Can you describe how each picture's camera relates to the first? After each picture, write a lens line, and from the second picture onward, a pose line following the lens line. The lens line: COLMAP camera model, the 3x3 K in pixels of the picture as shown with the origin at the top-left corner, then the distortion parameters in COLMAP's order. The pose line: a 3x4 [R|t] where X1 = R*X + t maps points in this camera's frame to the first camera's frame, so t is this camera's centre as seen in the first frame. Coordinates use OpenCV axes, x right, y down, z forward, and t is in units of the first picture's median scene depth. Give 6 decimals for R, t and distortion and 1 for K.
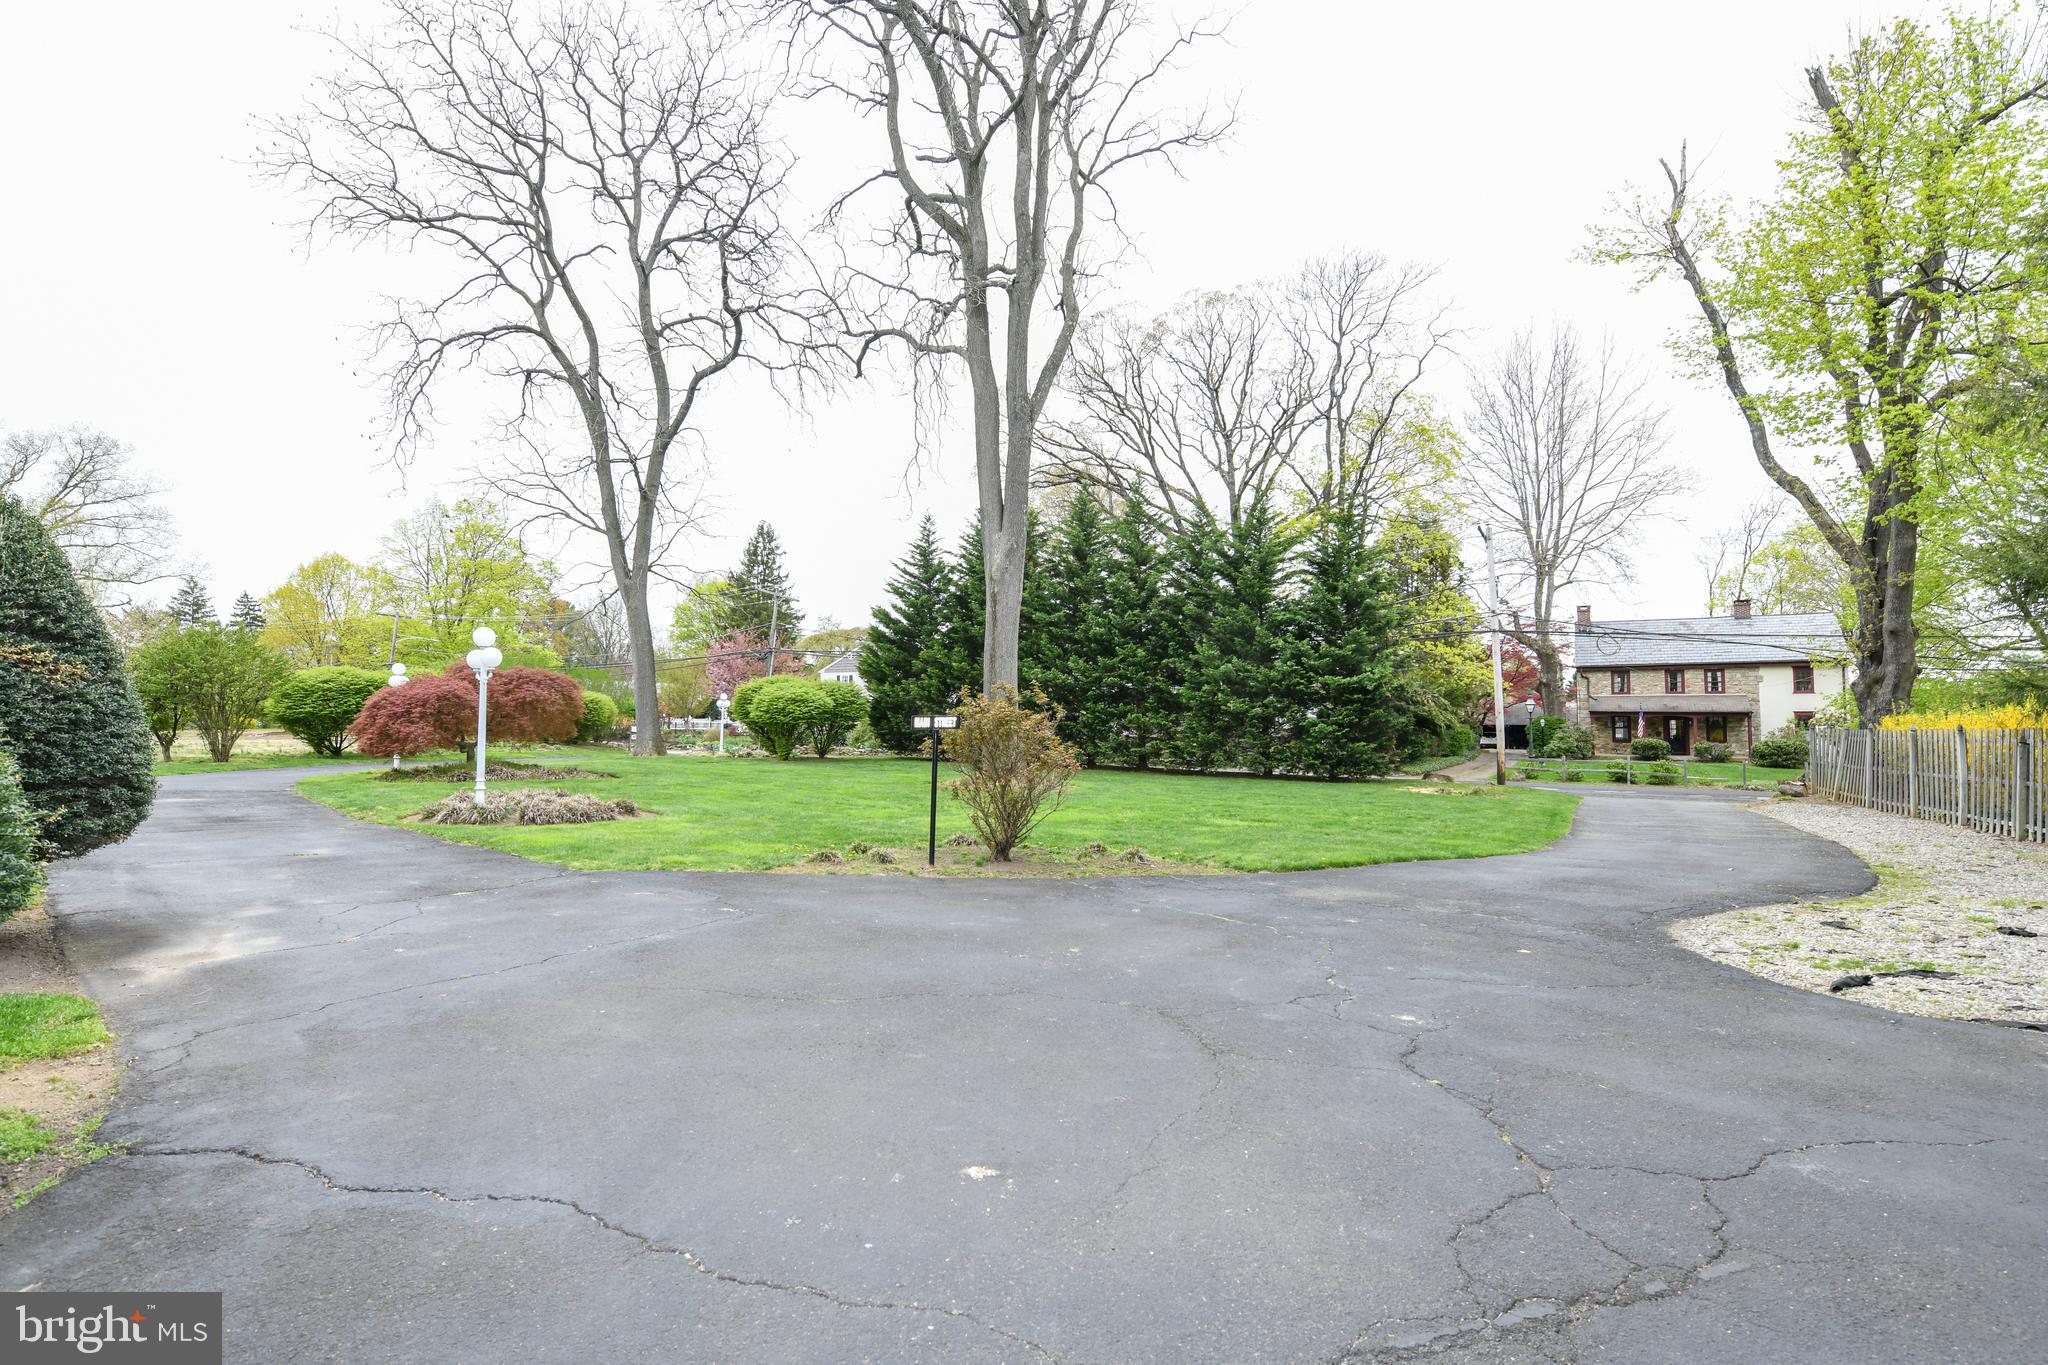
lens RADIAL K [[979.5, 0, 1023.8], [0, 979.5, 678.7], [0, 0, 1]] dist [-0.010827, -0.000655]
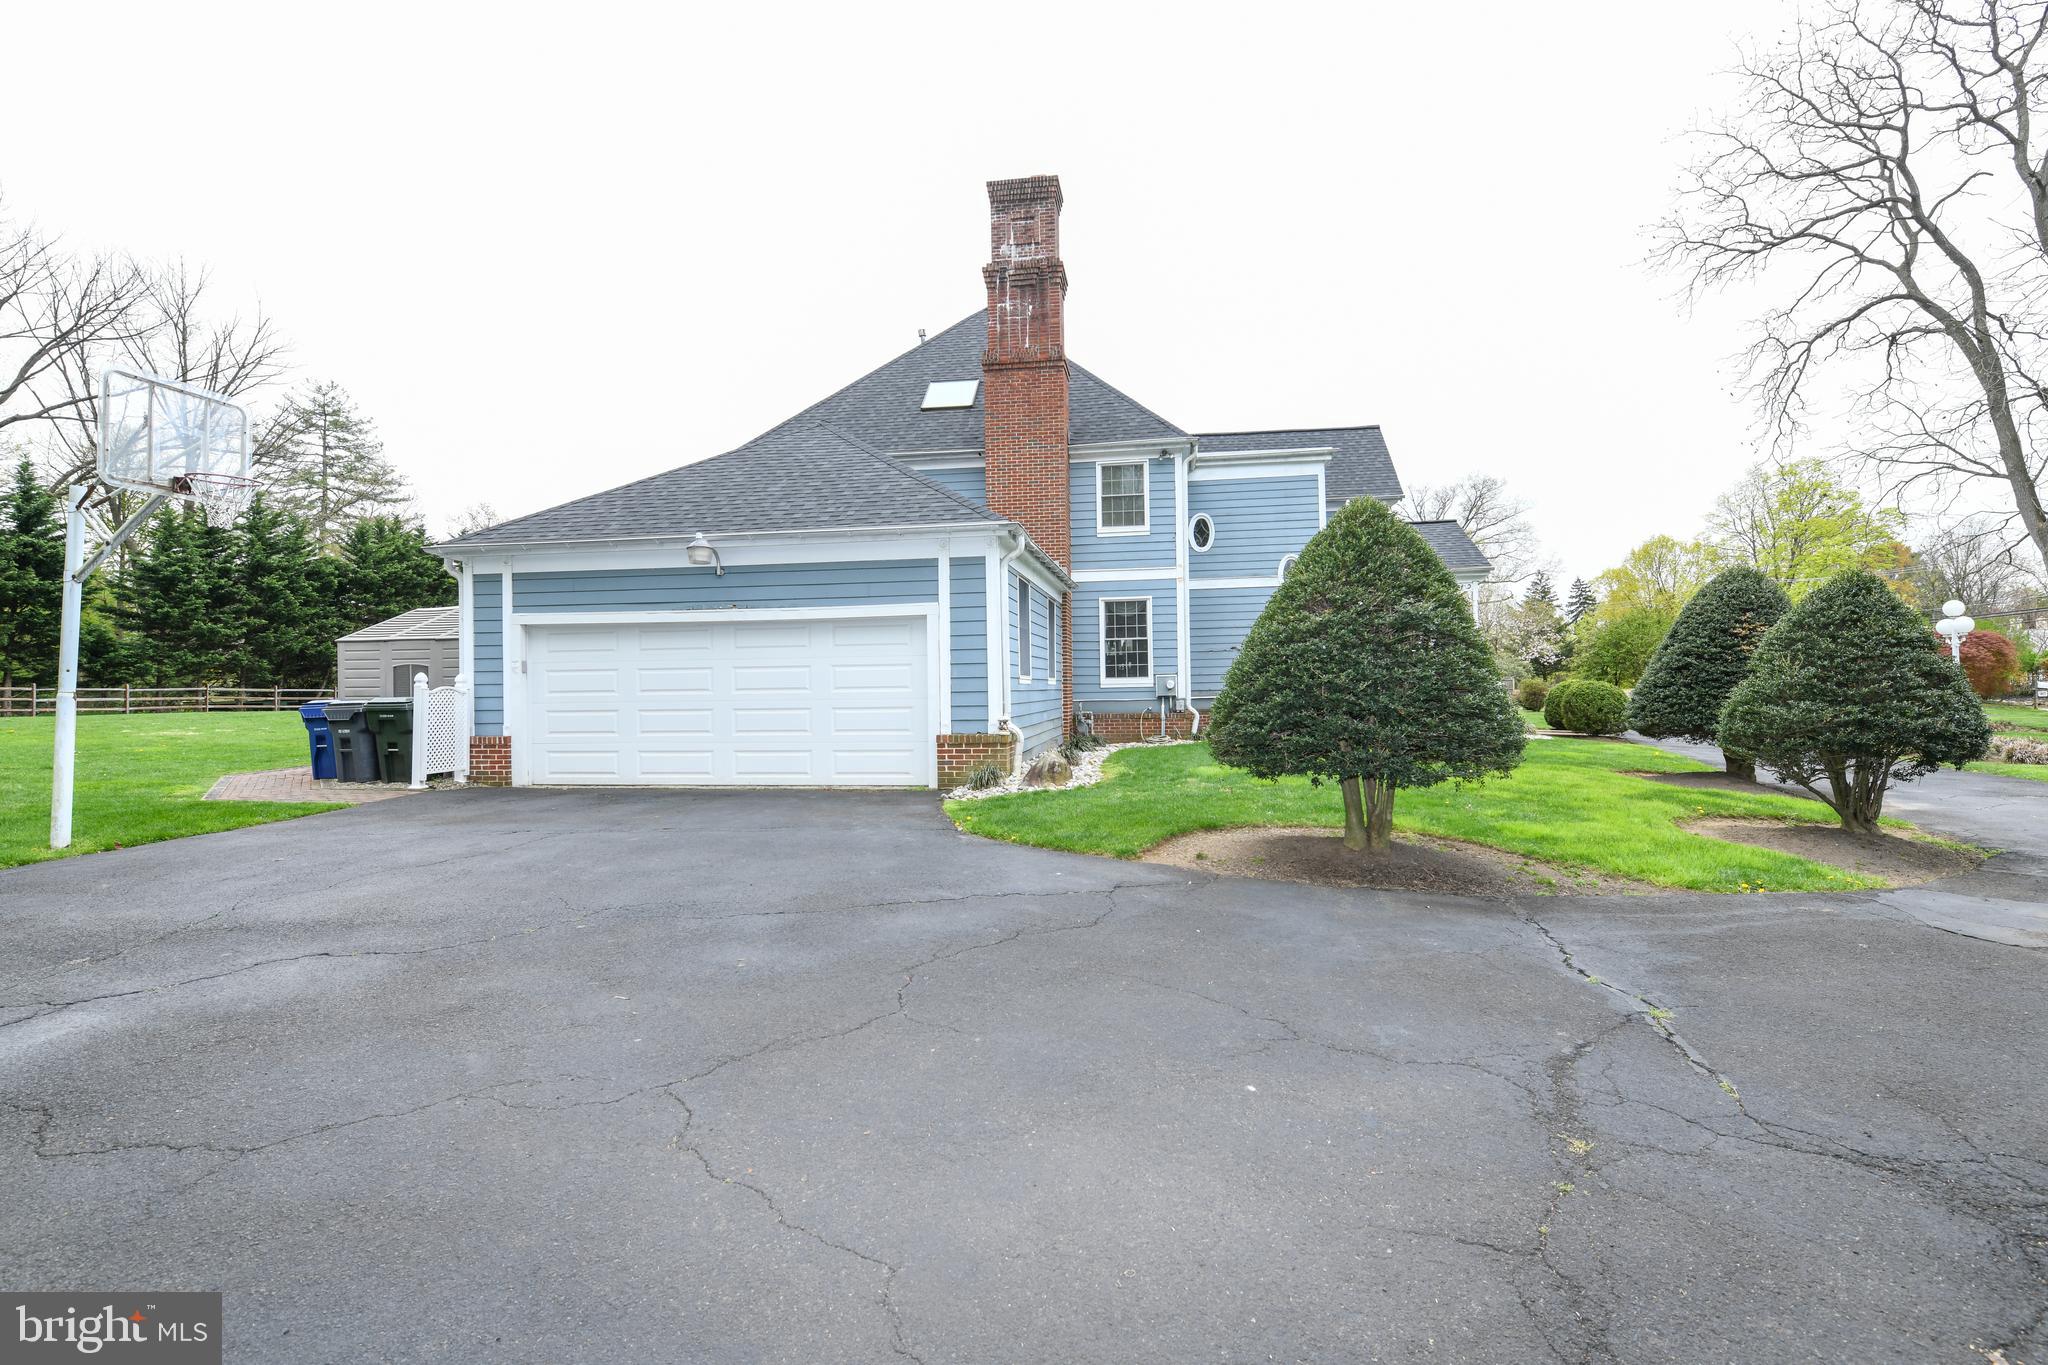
lens RADIAL K [[938.3, 0, 1022.7], [0, 938.3, 668.4], [0, 0, 1]] dist [-0.010193, -0.002224]
pose [[0.378472, -0.030642, -0.925106, 0.031817], [0.056483, 0.998354, -0.009960, -0.009684], [0.923888, -0.048483, 0.379579, -0.225223]]
